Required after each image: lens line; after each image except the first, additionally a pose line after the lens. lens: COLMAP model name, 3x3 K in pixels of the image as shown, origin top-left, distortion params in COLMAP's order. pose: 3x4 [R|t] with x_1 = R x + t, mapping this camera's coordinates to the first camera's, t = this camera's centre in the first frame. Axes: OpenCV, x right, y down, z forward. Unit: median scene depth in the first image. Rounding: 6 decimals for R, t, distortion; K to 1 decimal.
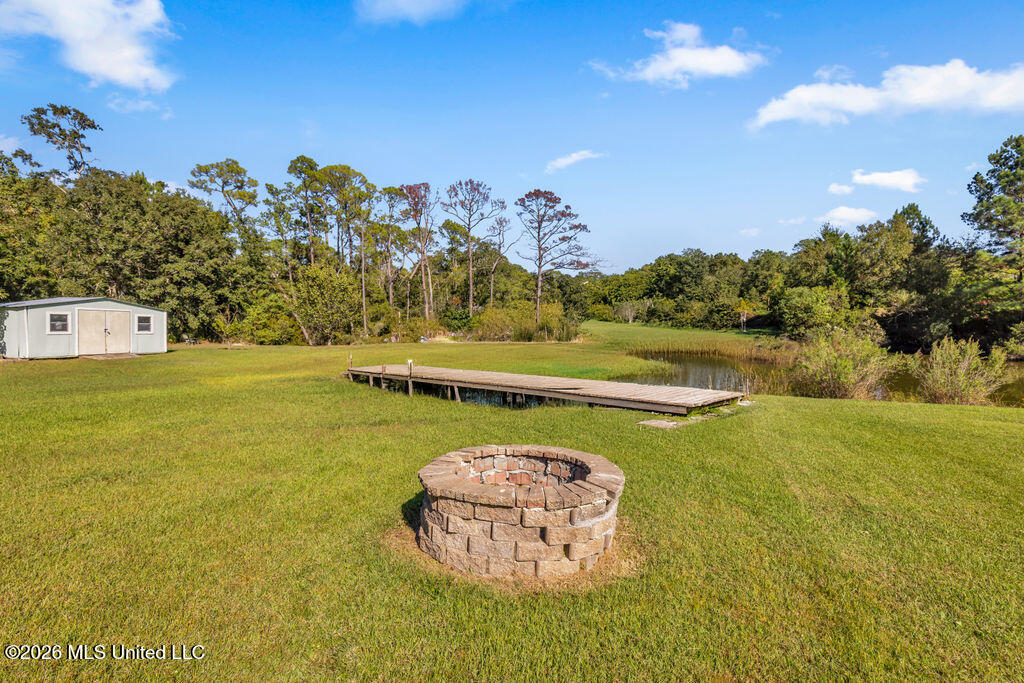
lens RADIAL K [[455.7, 0, 513.4], [0, 455.7, 335.2], [0, 0, 1]] dist [0.004282, -0.000070]
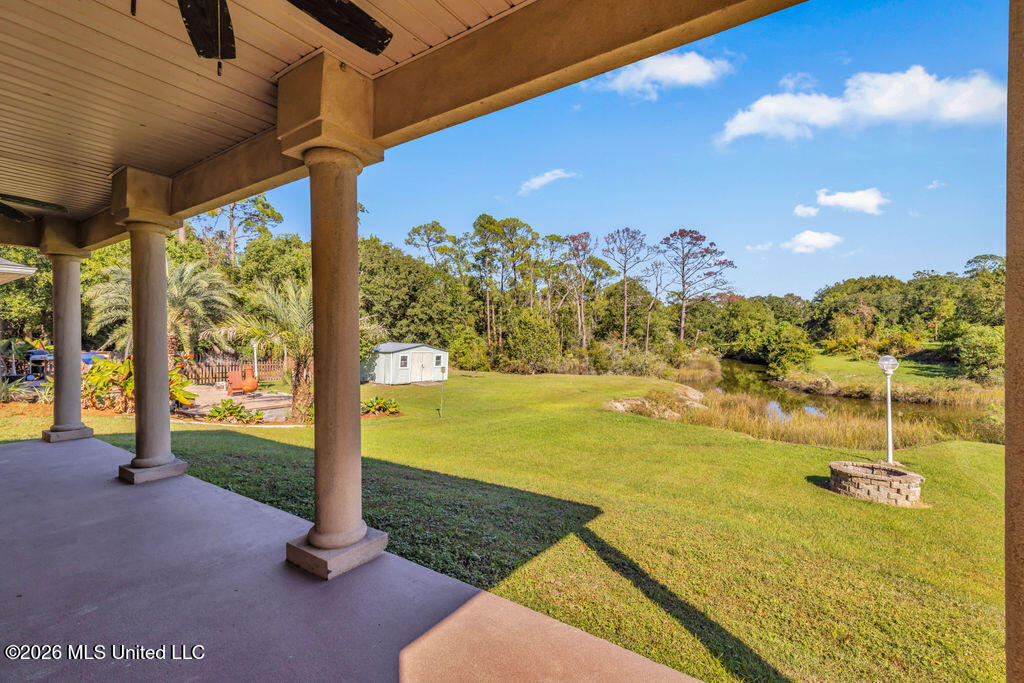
lens RADIAL K [[452.1, 0, 511.1], [0, 452.1, 329.8], [0, 0, 1]] dist [-0.000725, -0.001074]
pose [[0.971279, 0.008999, -0.237775, -0.099019], [-0.020770, 0.998677, -0.047046, -0.025246], [0.237037, 0.050633, 0.970180, -0.147484]]
